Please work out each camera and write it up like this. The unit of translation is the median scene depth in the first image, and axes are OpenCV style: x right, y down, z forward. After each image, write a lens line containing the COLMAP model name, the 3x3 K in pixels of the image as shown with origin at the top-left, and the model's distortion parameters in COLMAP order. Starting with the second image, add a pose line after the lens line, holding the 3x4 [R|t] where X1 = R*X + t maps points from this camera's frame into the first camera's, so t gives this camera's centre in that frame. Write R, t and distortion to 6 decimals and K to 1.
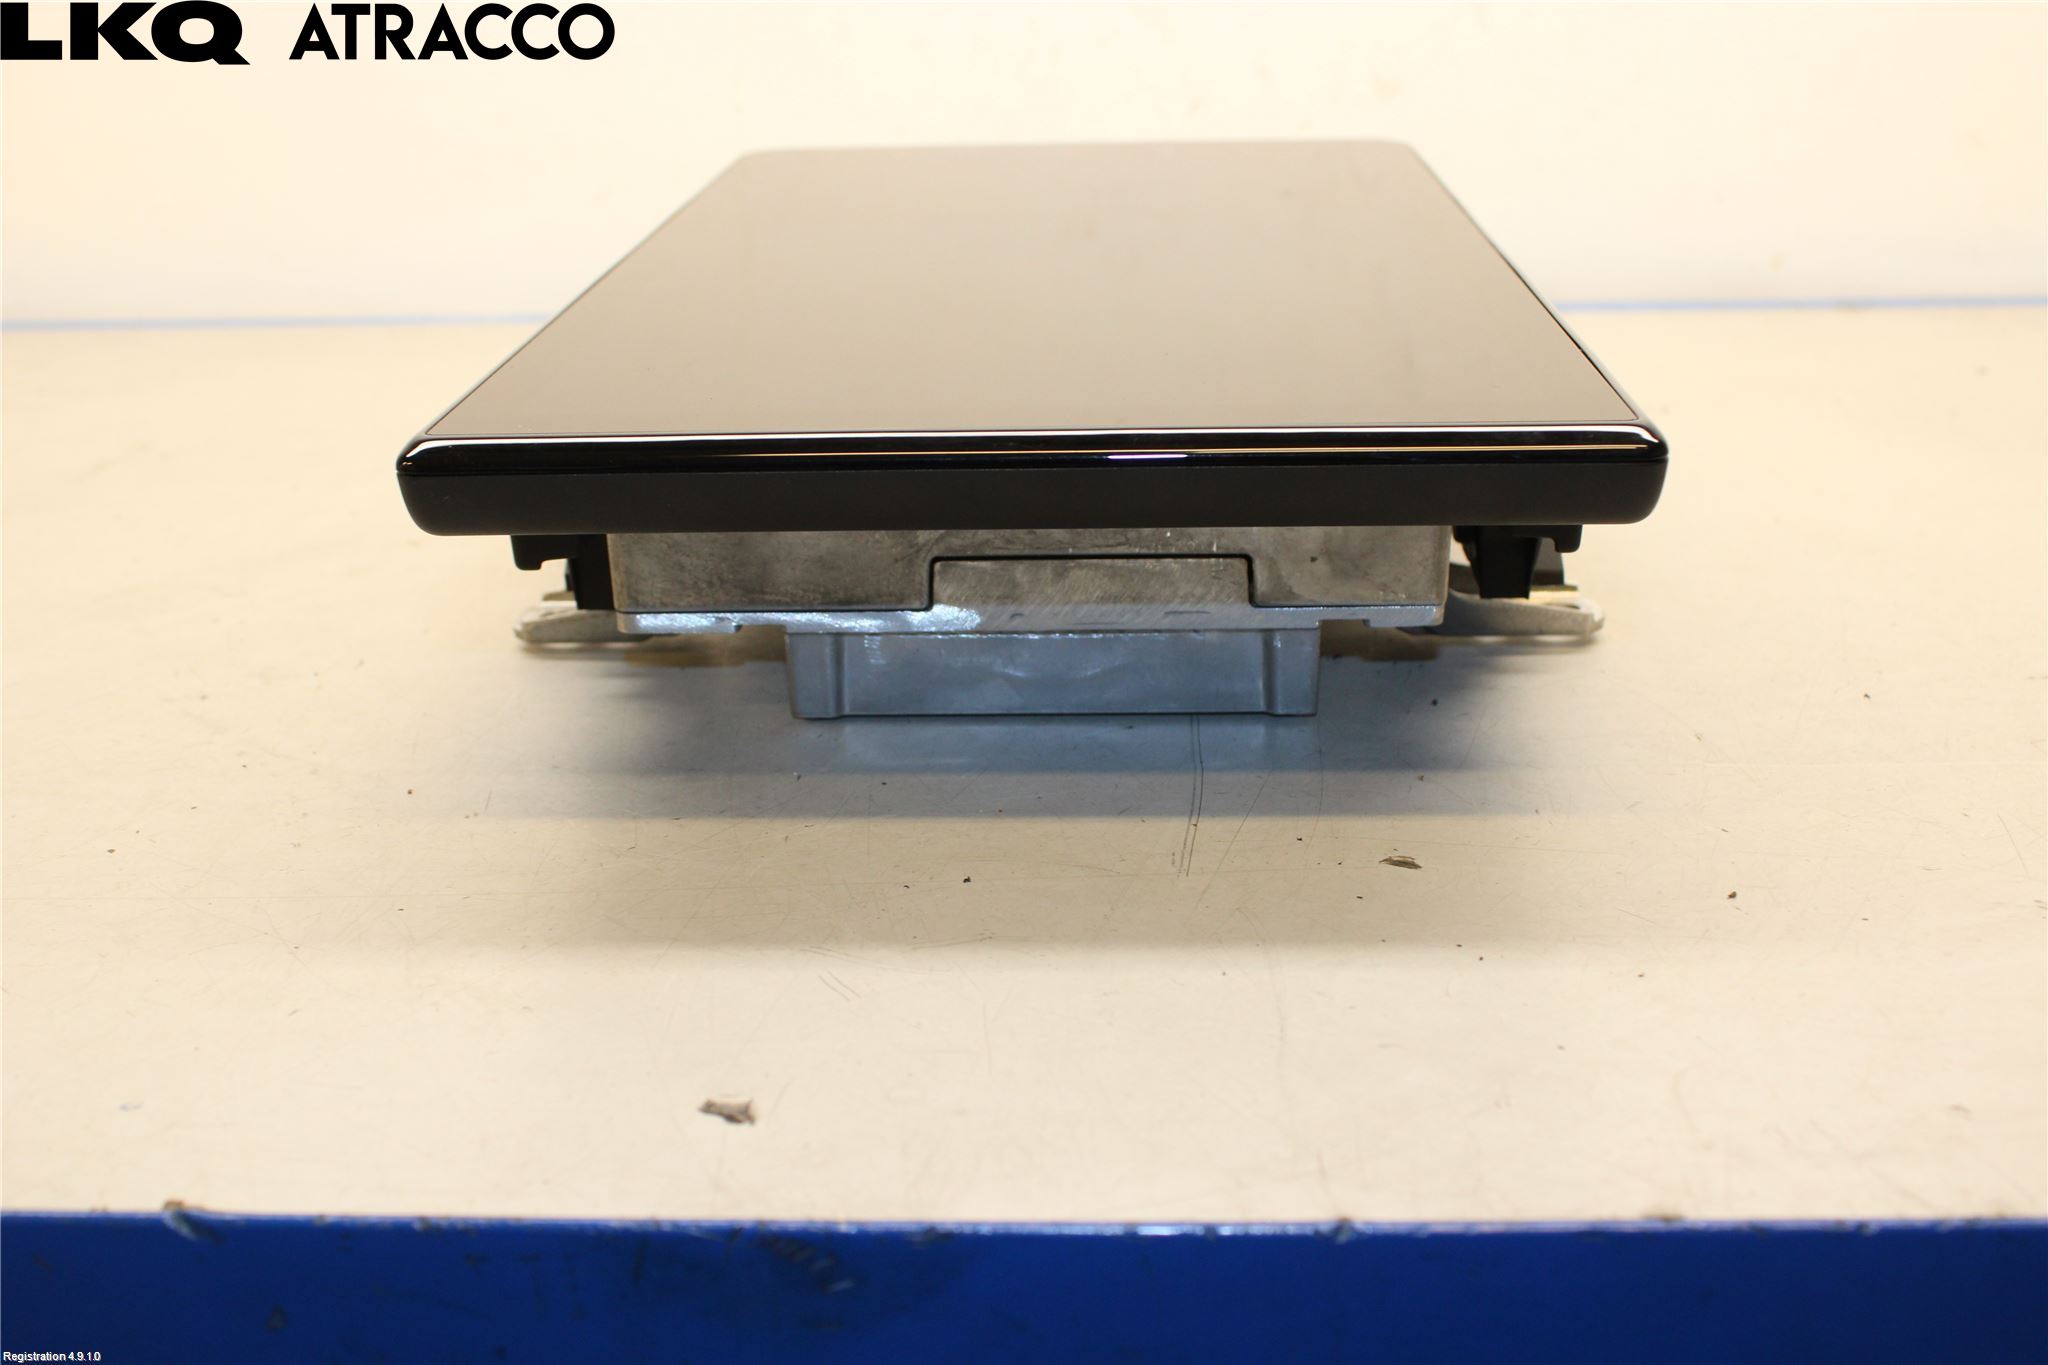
lens RADIAL K [[2560.7, 0, 1040.1], [0, 2560.7, 681.8], [0, 0, 1]] dist [-0.081937, 0.000000]
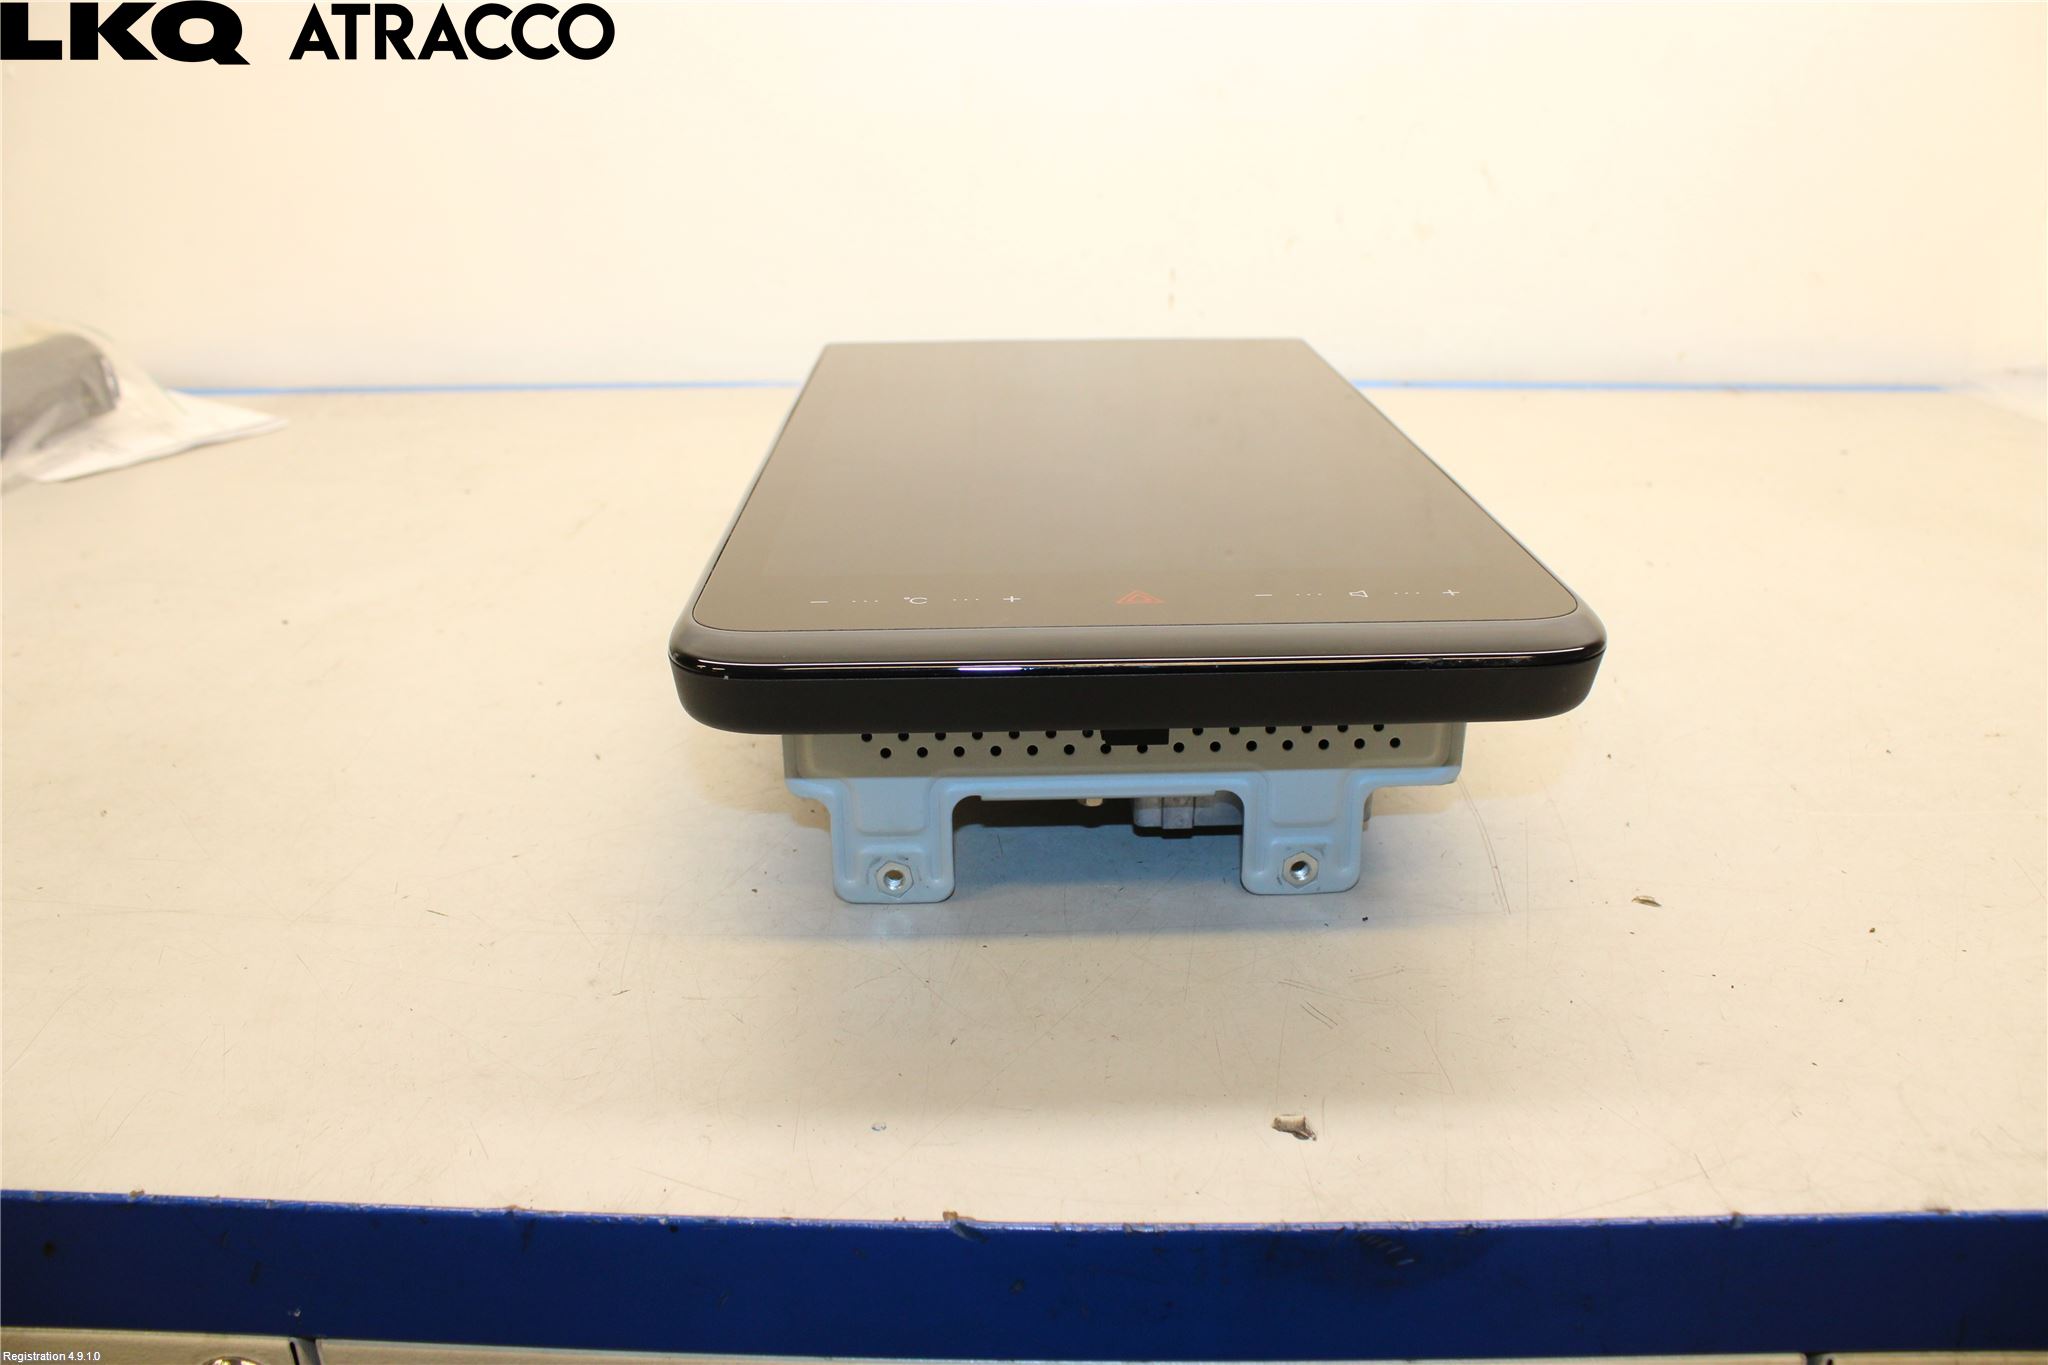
lens RADIAL K [[1761.2, 0, 1021.7], [0, 1761.2, 680.2], [0, 0, 1]] dist [-0.152222, 0.058225]
pose [[0.999853, 0.000466, 0.017151, -0.294490], [-0.001925, 0.996366, 0.085155, -0.174751], [-0.017049, -0.085175, 0.996220, 0.019081]]
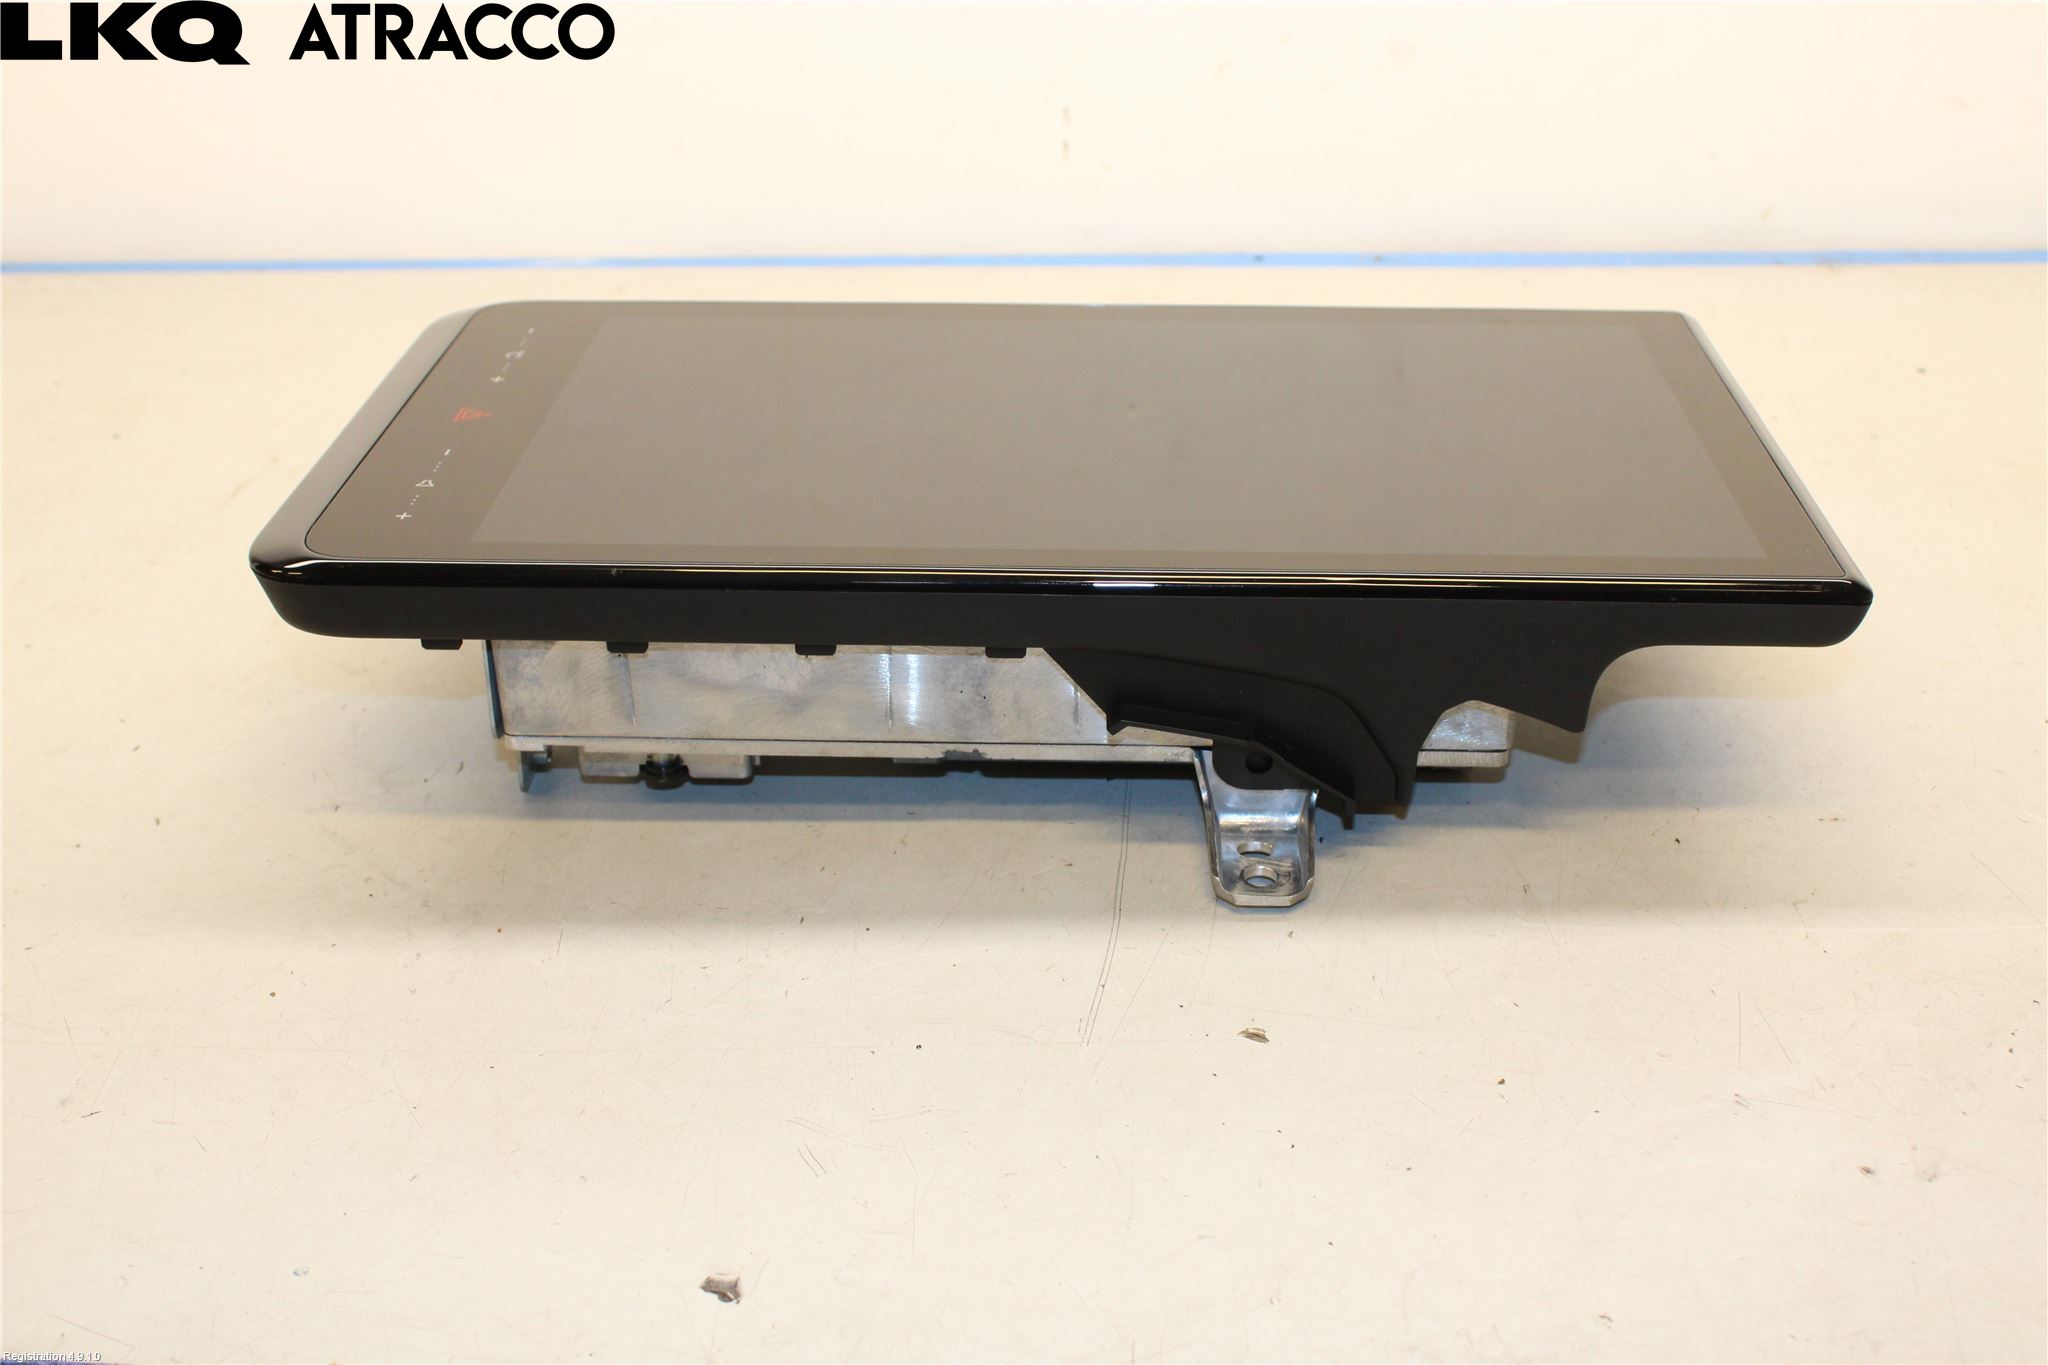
lens RADIAL K [[2611.2, 0, 1011.5], [0, 2611.2, 682.0], [0, 0, 1]] dist [-0.067104, 0.000000]
pose [[0.997986, 0.007997, -0.062925, 0.122581], [0.001450, 0.988884, 0.148681, -0.369776], [0.063414, -0.148472, 0.986881, -0.346386]]
